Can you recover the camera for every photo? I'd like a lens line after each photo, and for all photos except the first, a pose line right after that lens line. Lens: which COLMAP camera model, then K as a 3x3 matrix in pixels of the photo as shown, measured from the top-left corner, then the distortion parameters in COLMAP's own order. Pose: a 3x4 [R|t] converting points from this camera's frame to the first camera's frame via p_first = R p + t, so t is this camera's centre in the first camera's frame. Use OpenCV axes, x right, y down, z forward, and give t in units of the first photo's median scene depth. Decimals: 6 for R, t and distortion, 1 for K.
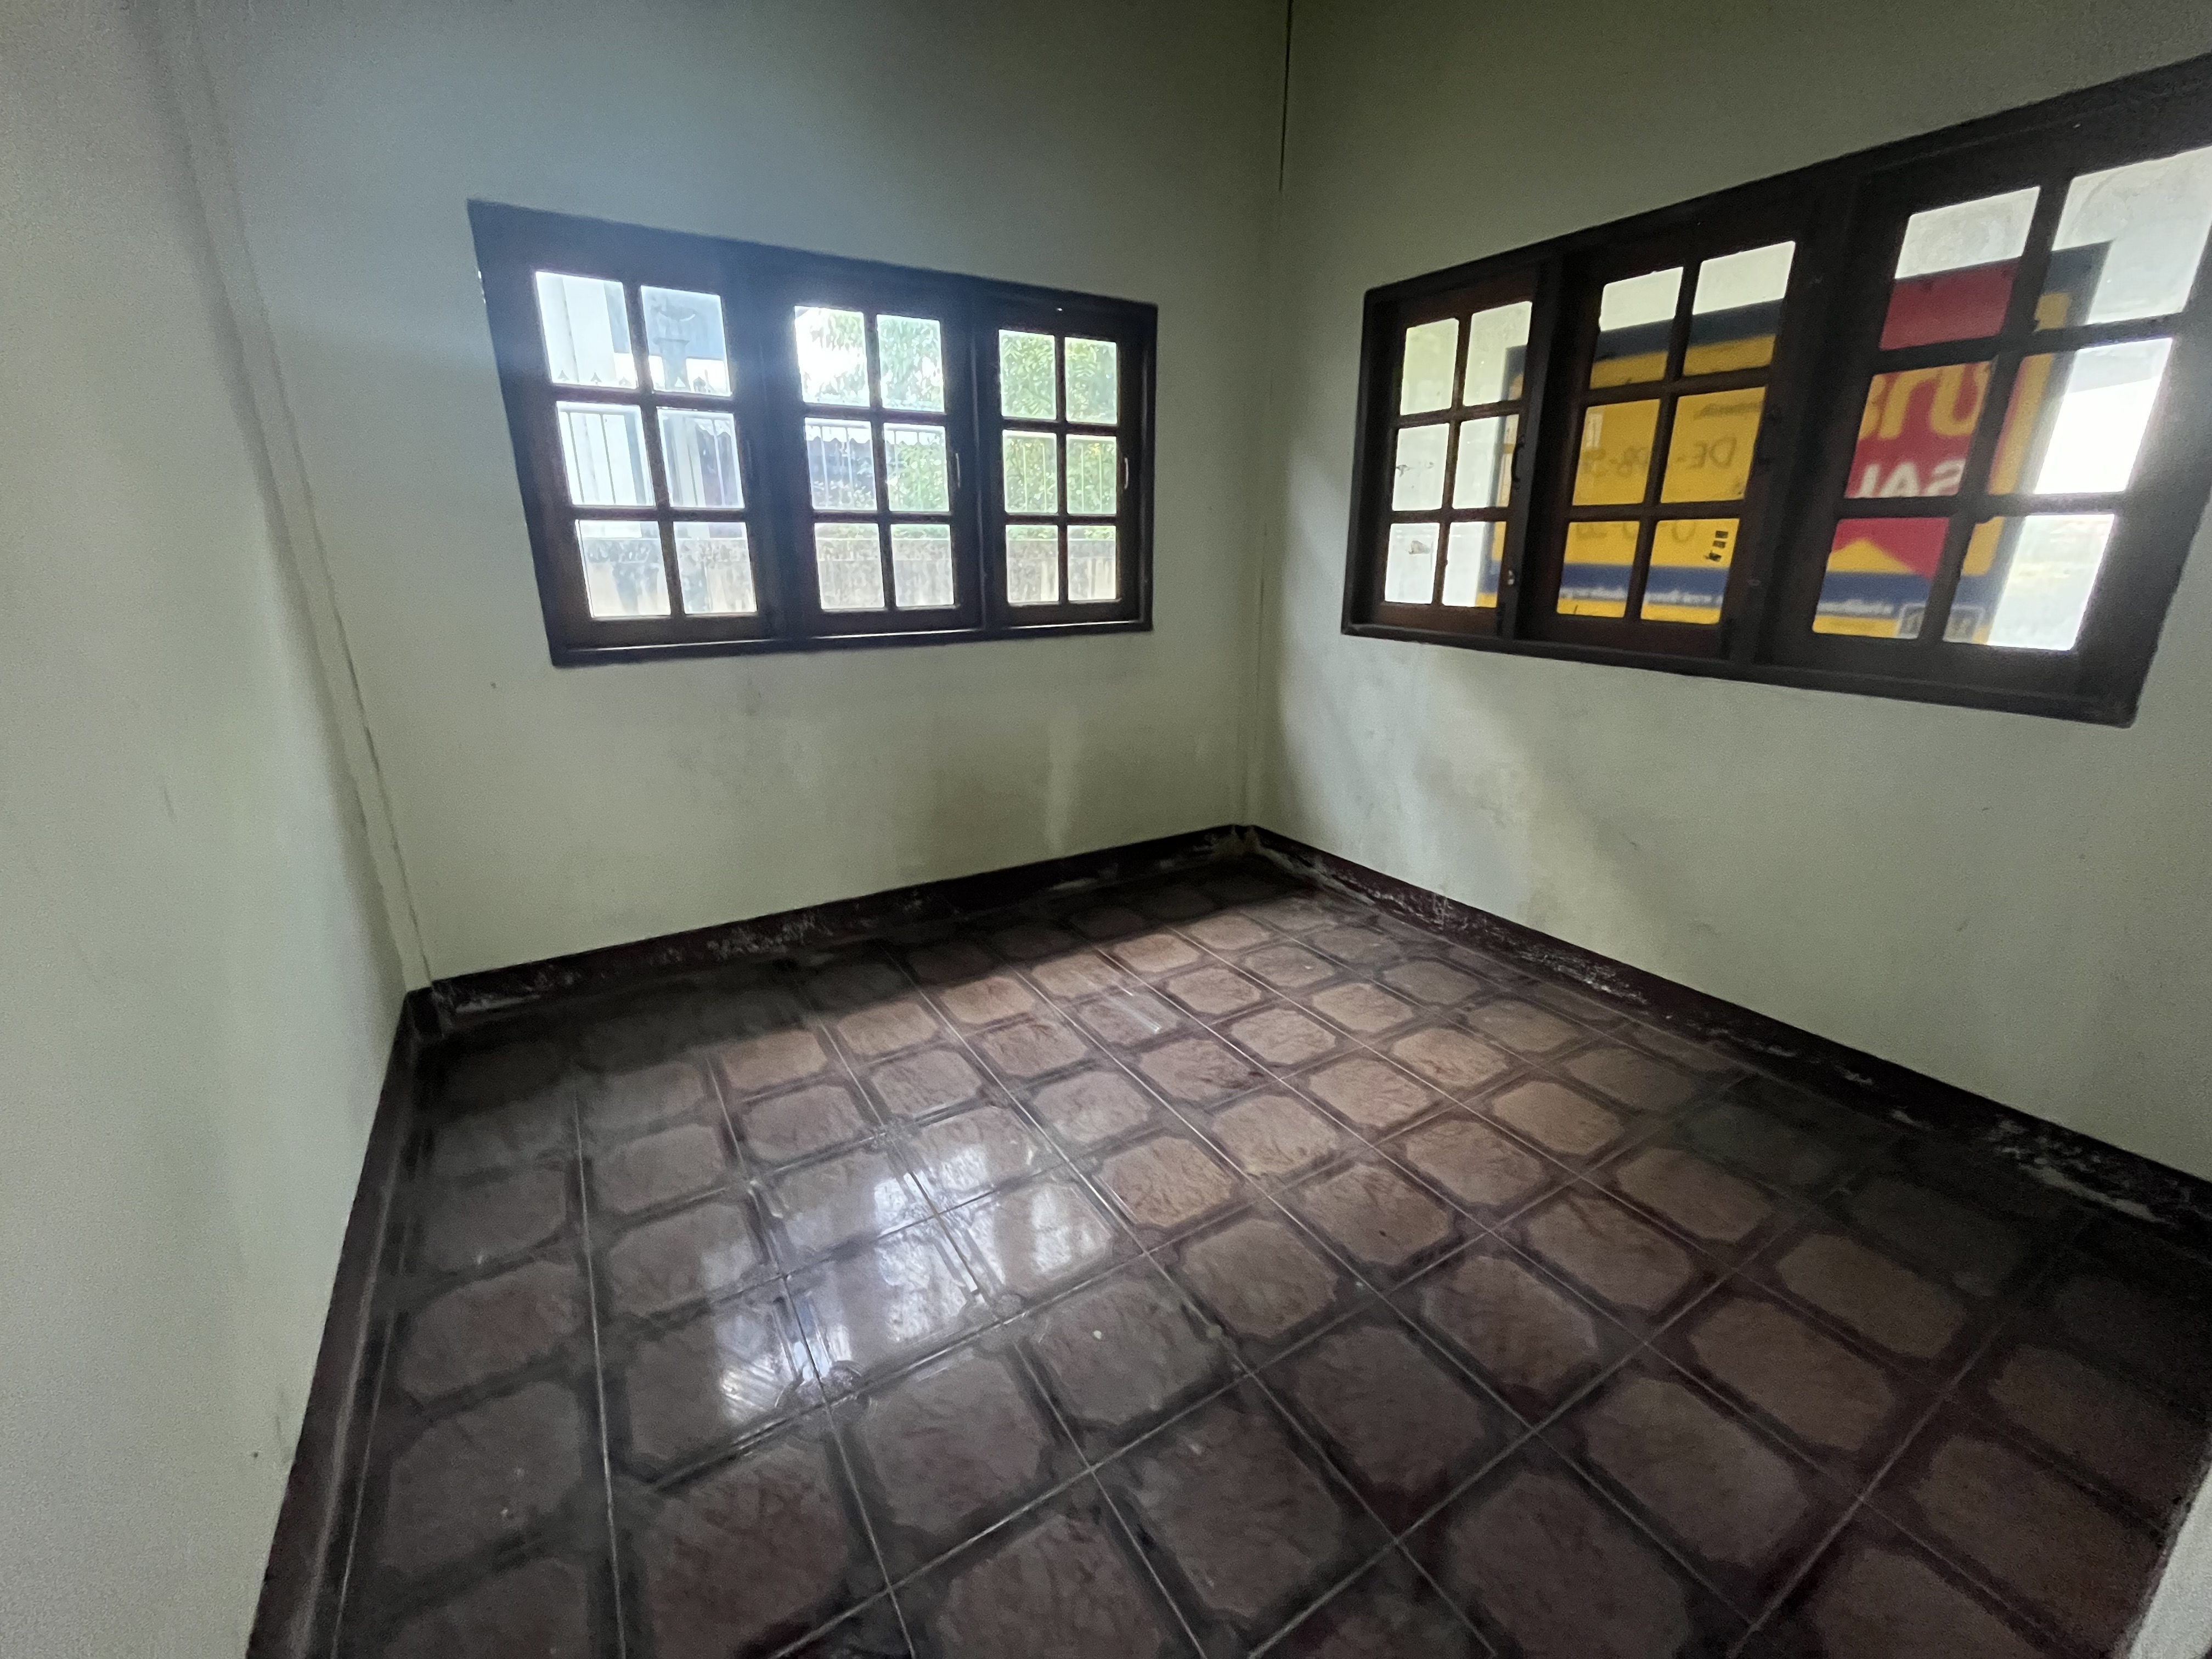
lens RADIAL K [[898.5, 0, 1112.4], [0, 898.5, 829.6], [0, 0, 1]] dist [0.000229, -0.000284]
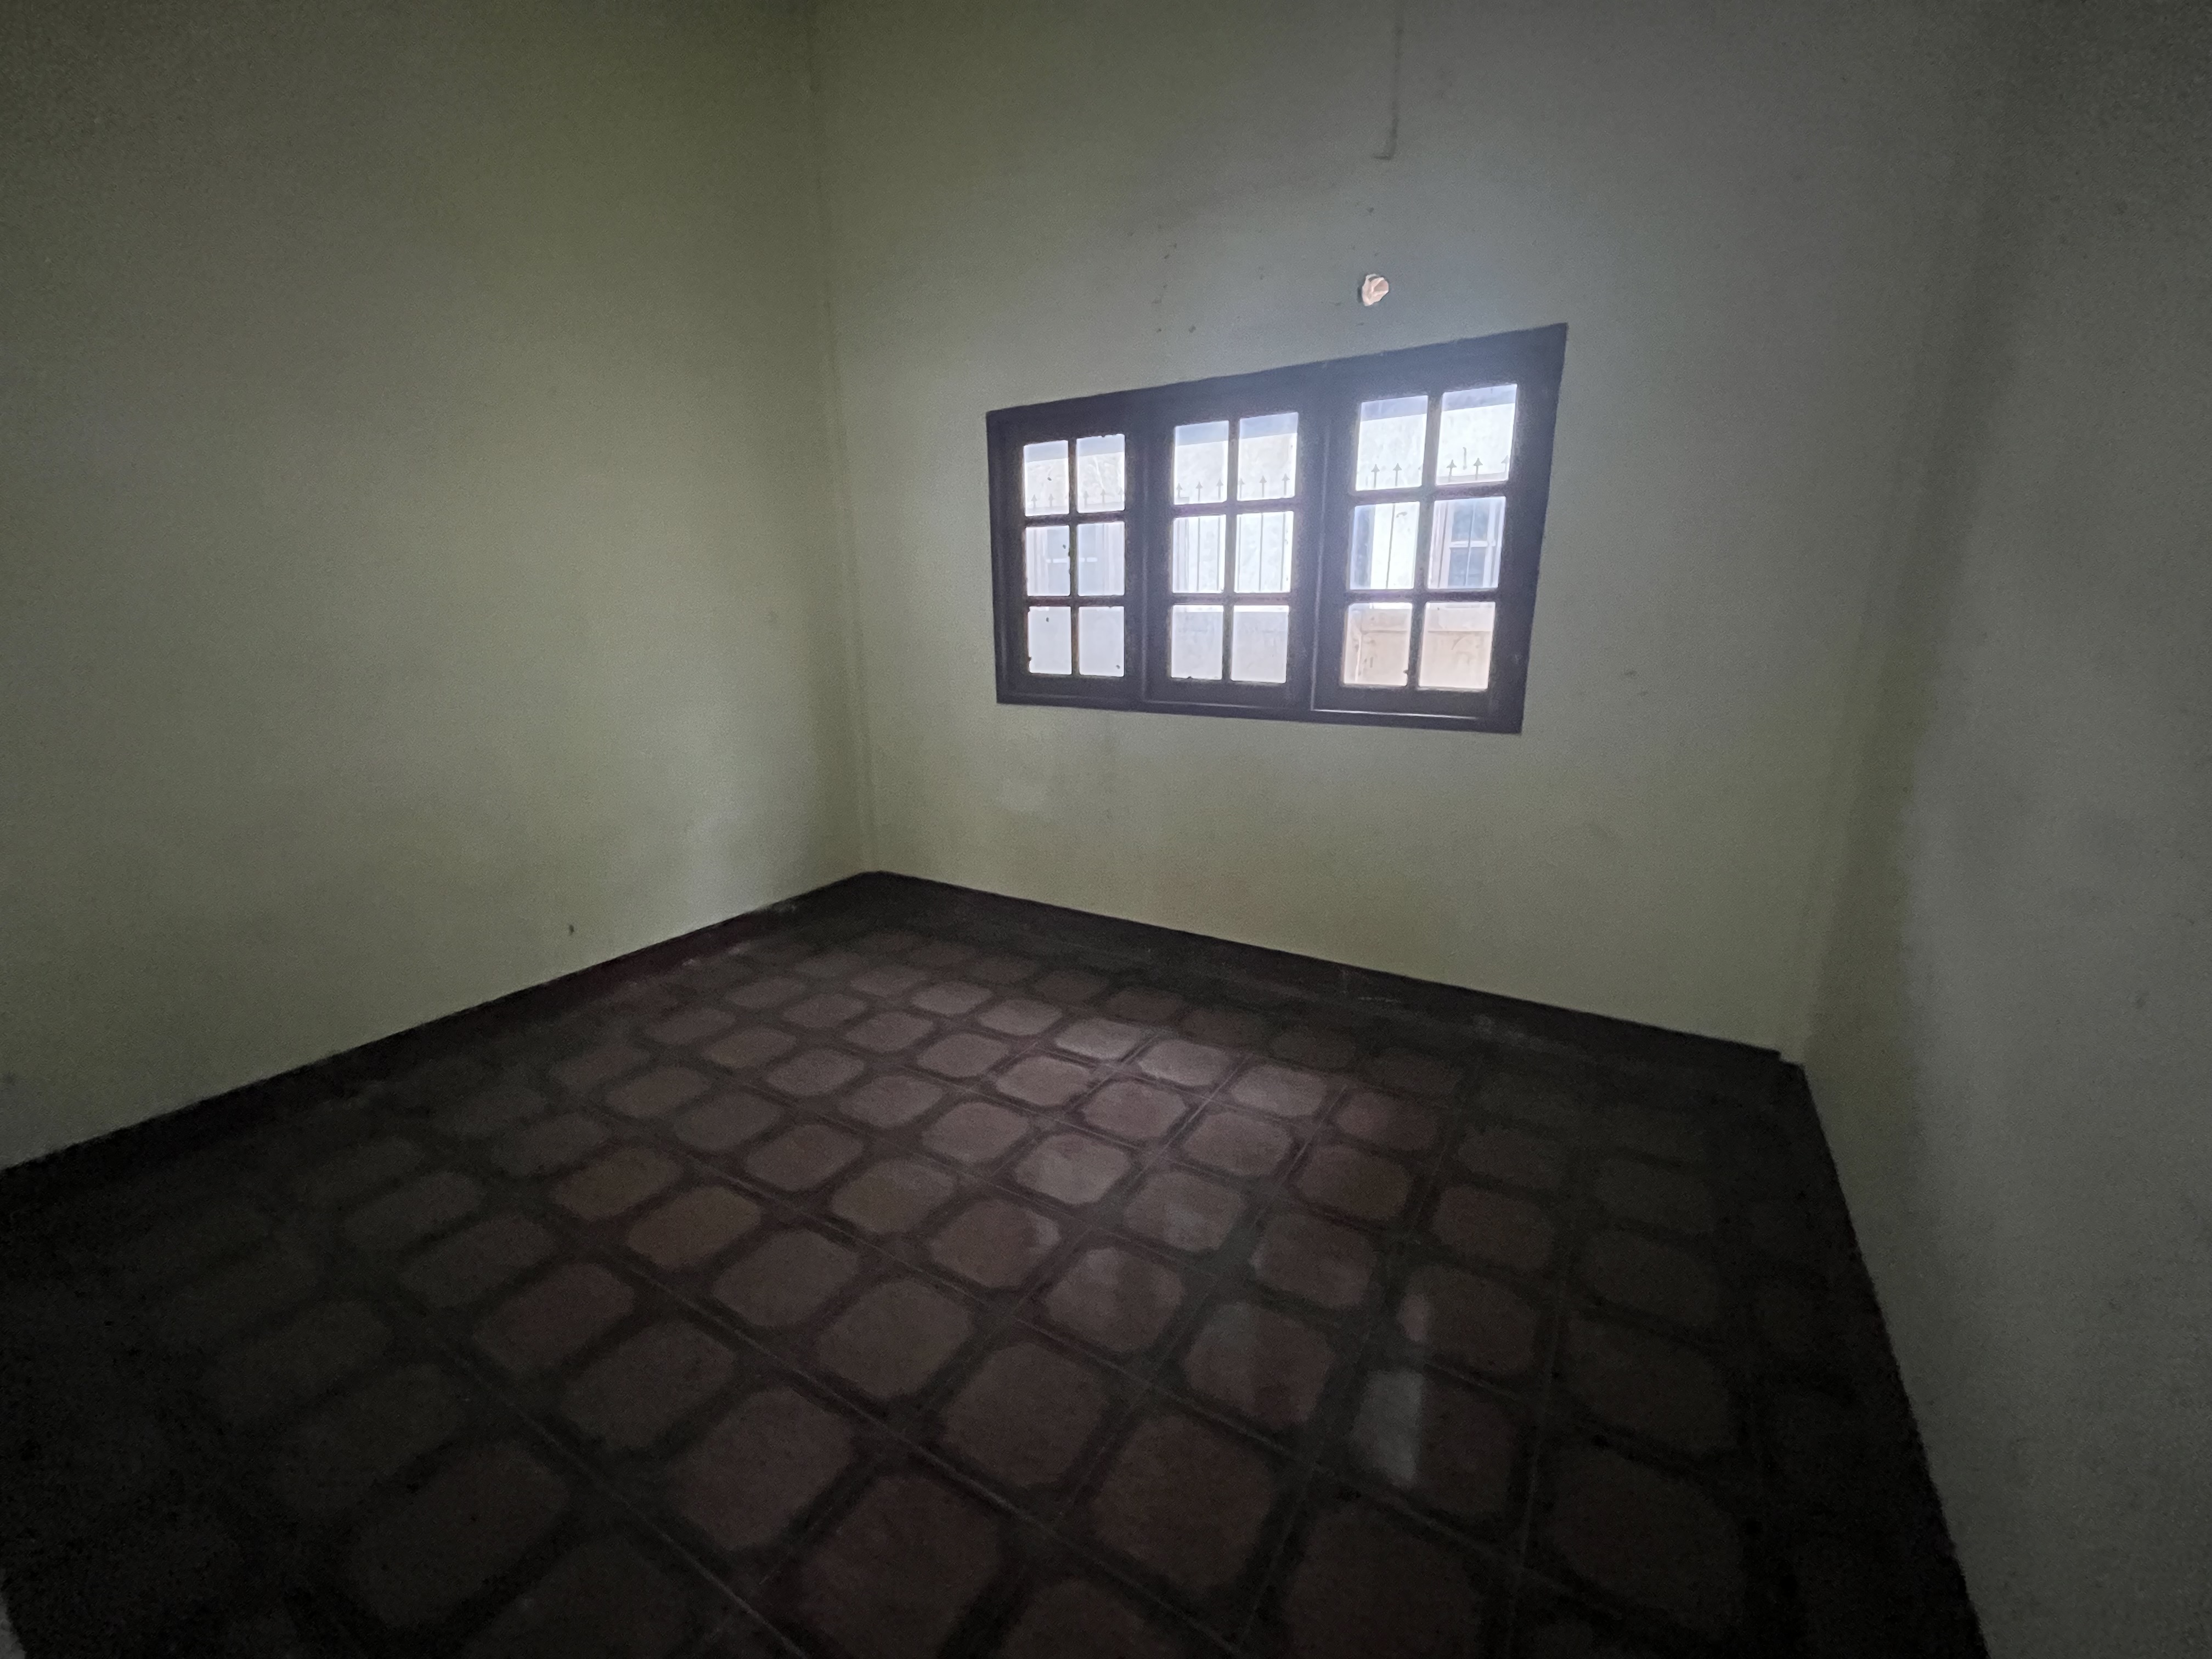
lens RADIAL K [[898.5, 0, 1106.6], [0, 898.5, 827.9], [0, 0, 1]] dist [0.000229, -0.000284]
pose [[0.450539, 0.201777, -0.869655, 0.792423], [-0.272692, 0.958672, 0.081158, -0.148884], [0.850090, 0.200583, 0.486943, 0.460611]]
